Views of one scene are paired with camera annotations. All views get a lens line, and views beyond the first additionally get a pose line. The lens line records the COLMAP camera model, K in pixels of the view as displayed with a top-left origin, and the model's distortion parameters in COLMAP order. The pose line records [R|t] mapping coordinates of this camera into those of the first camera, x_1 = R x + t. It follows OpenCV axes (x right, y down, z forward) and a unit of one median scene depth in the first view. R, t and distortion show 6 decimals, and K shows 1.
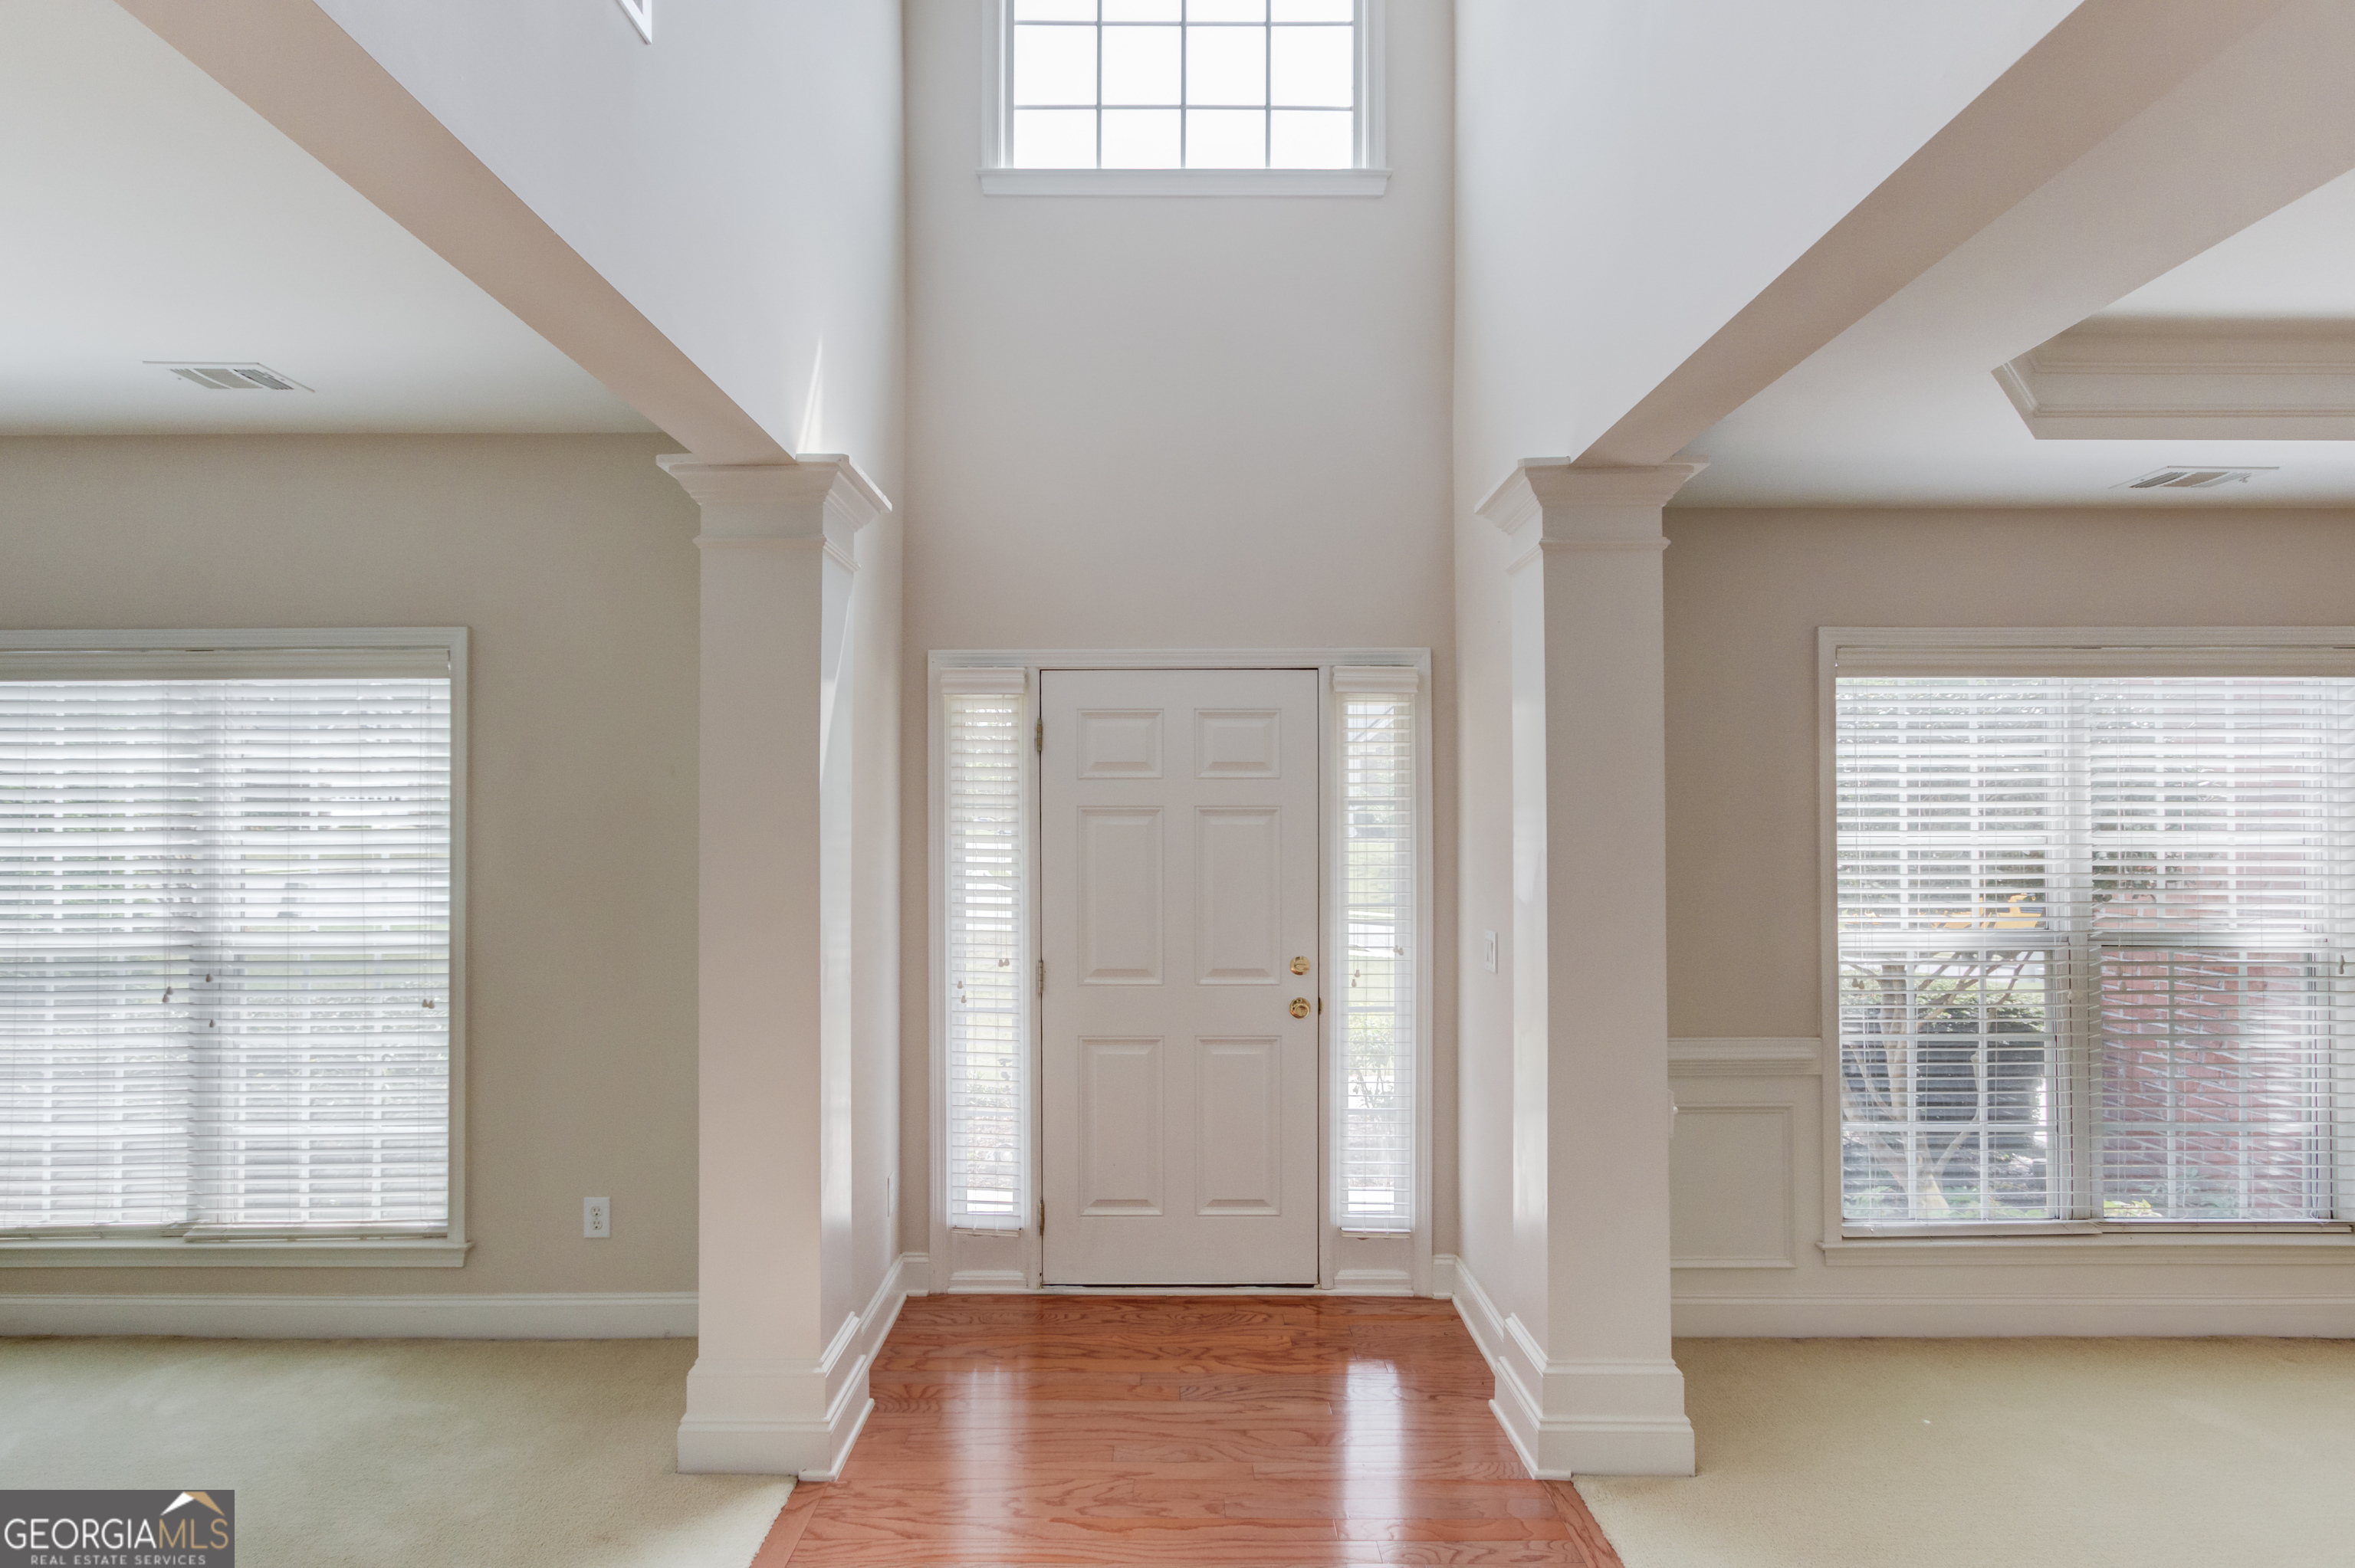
lens RADIAL K [[1163.7, 0, 1156.7], [0, 1163.7, 814.4], [0, 0, 1]] dist [-0.002516, 0.002882]
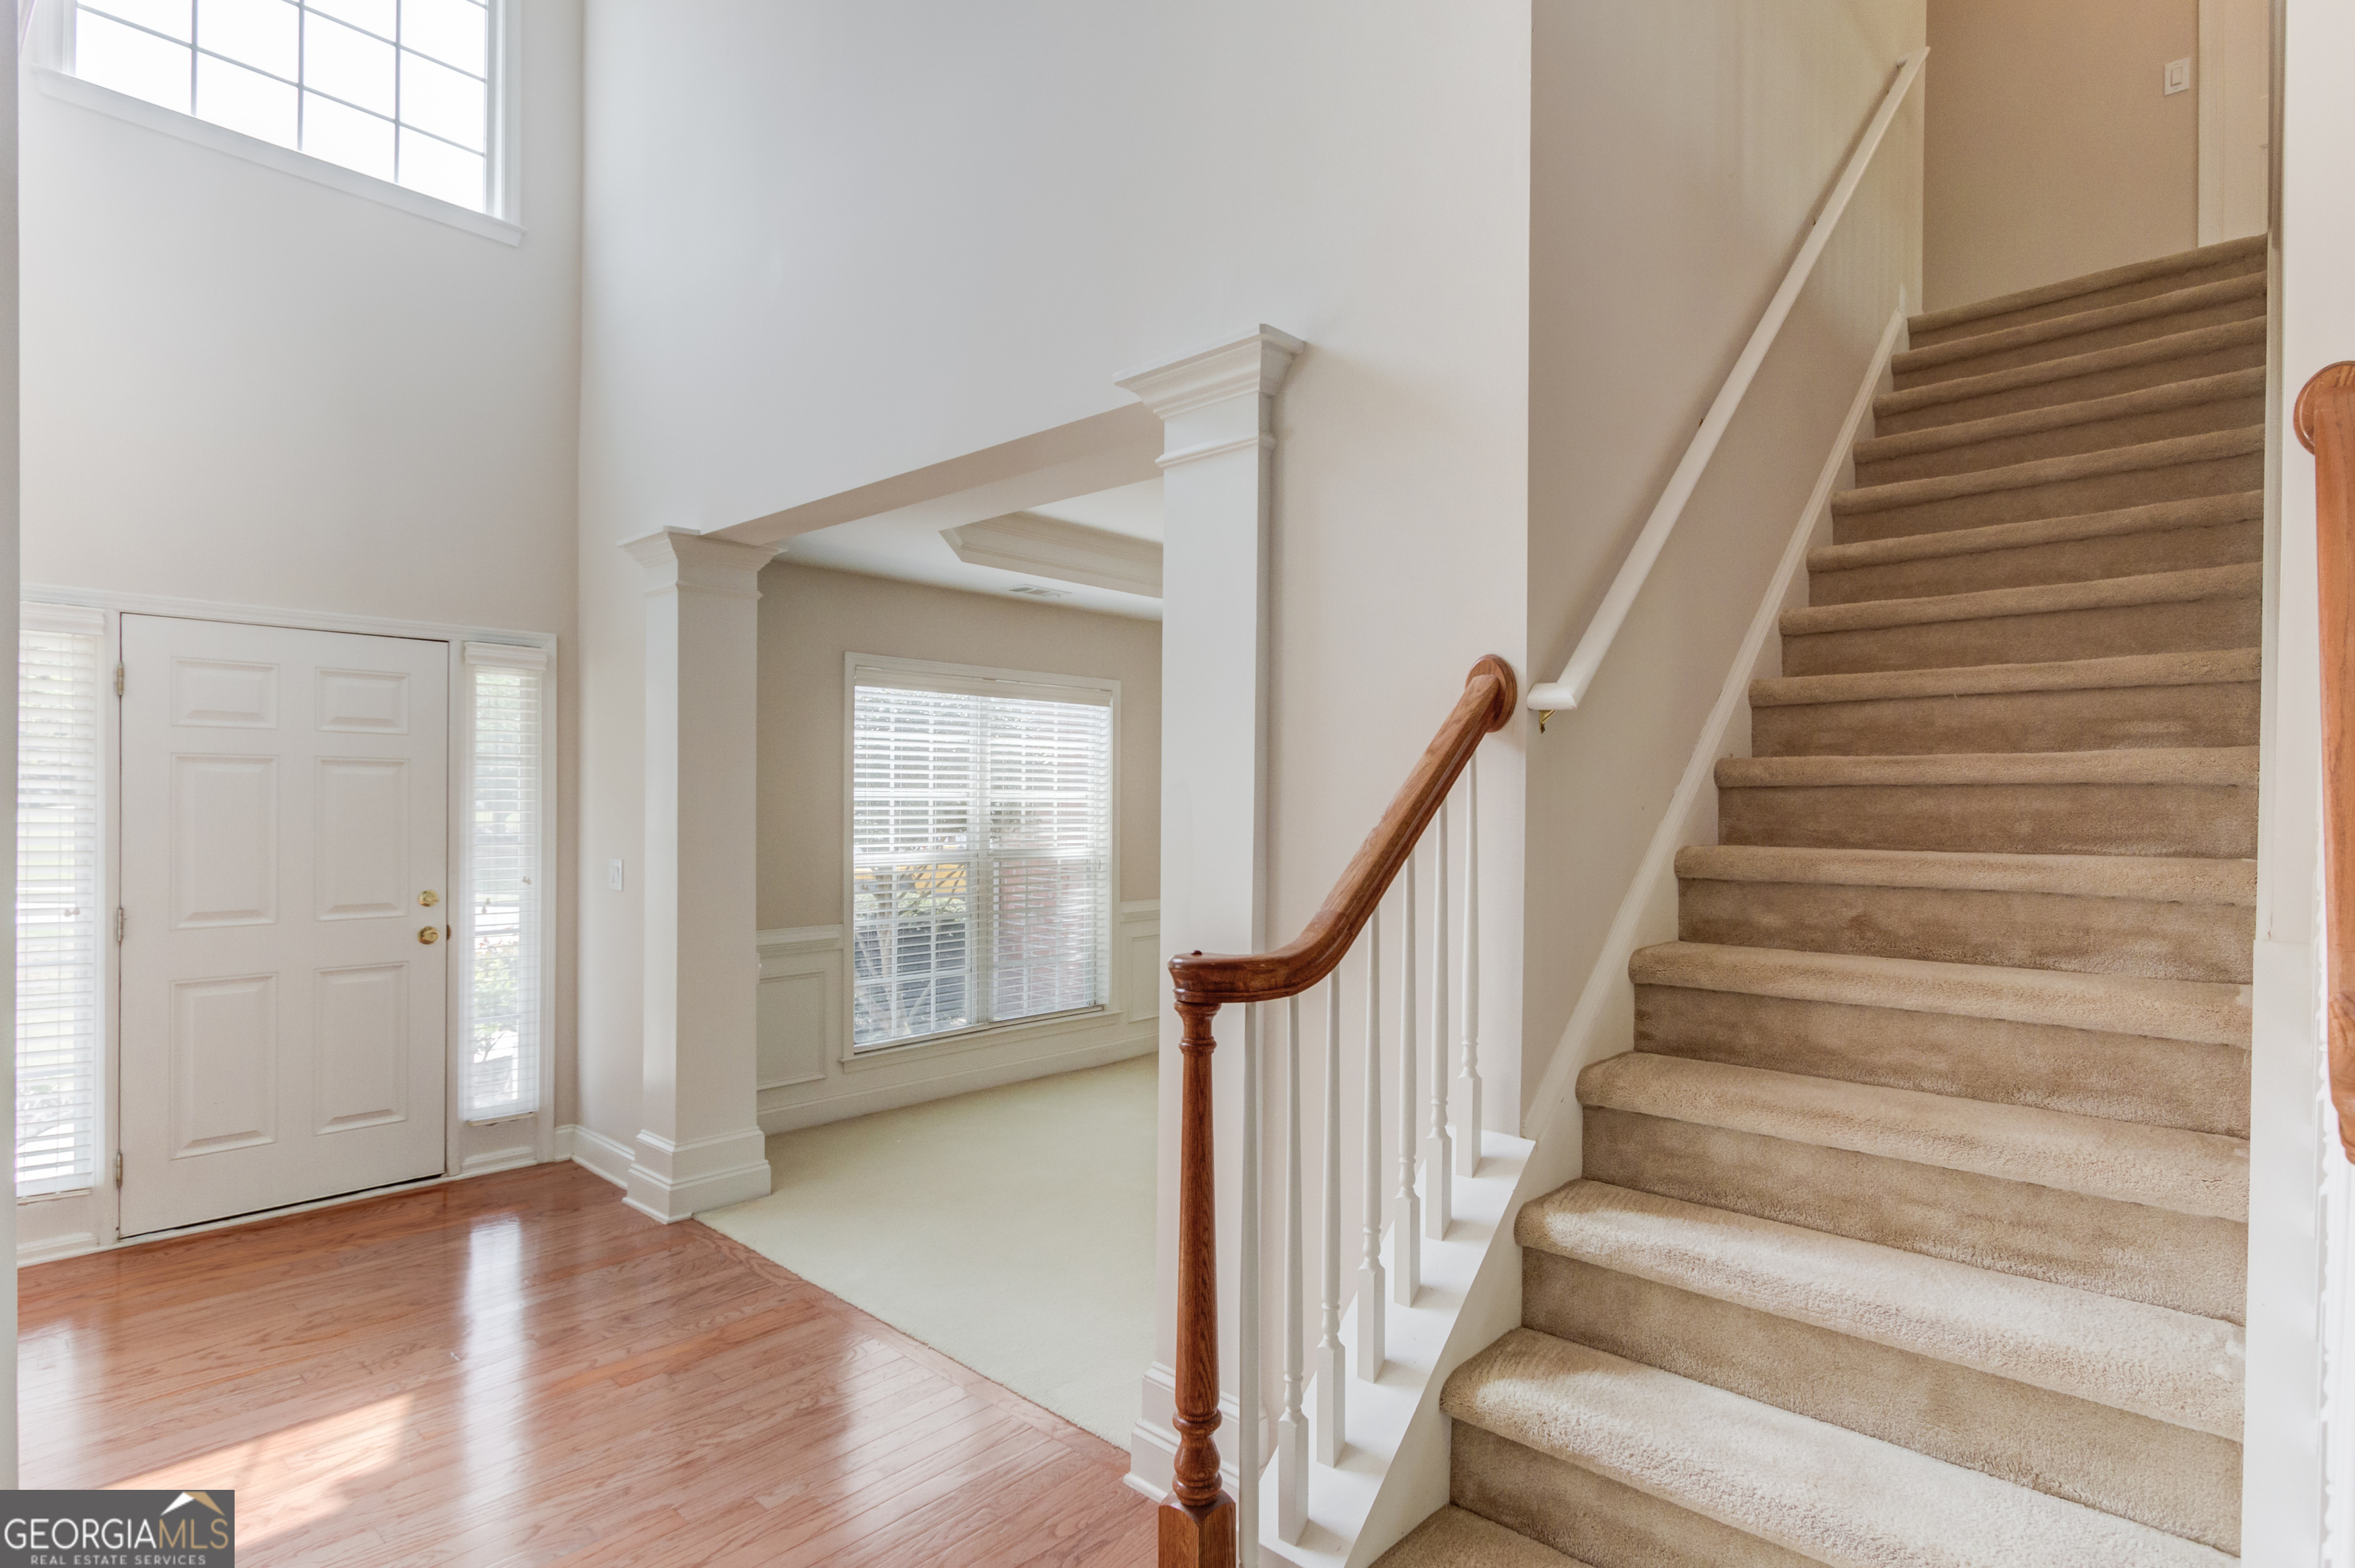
lens RADIAL K [[1163.7, 0, 1231.9], [0, 1163.7, 803.6], [0, 0, 1]] dist [-0.002516, 0.002882]
pose [[0.654431, 0.002438, 0.756118, -0.233521], [-0.014883, 0.999843, 0.009657, 0.013490], [-0.755975, -0.017573, 0.654365, -0.356779]]
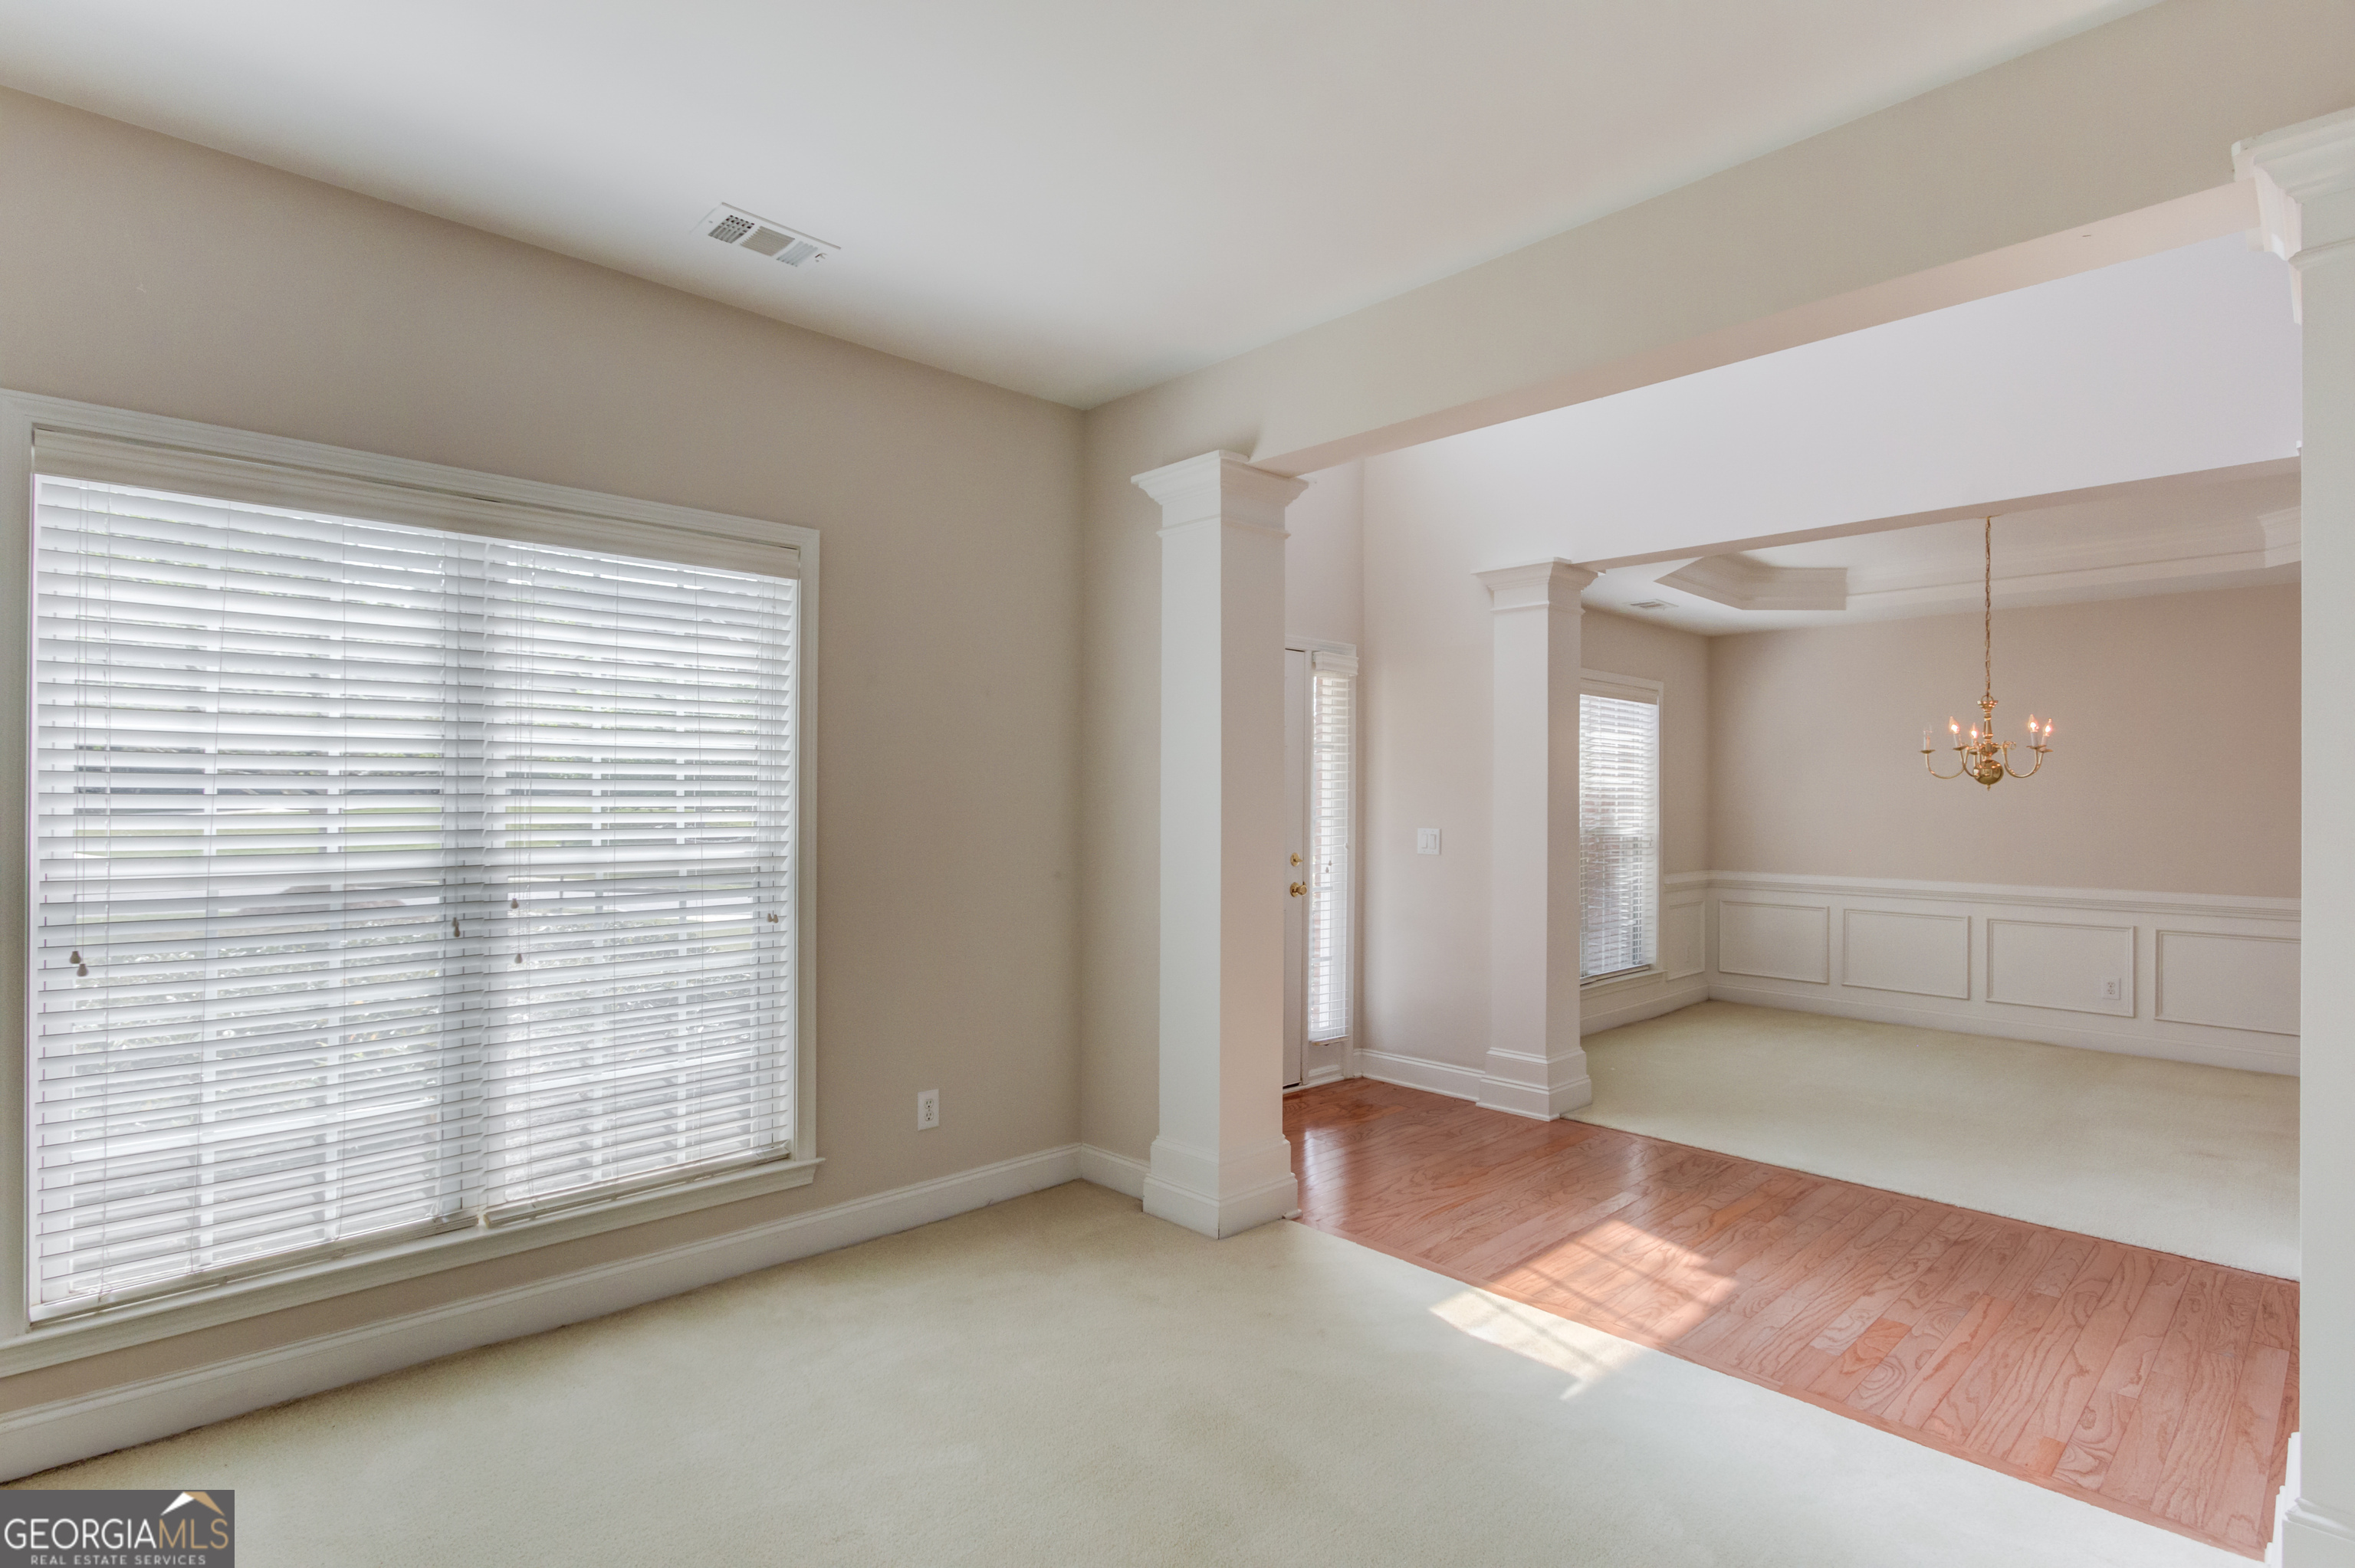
lens RADIAL K [[1163.7, 0, 1171.3], [0, 1163.7, 786.3], [0, 0, 1]] dist [-0.002516, 0.002882]
pose [[0.724681, 0.014349, 0.688935, -0.999982], [-0.020637, 0.999787, 0.000885, 0.044846], [-0.688775, -0.014859, 0.724823, 0.081351]]
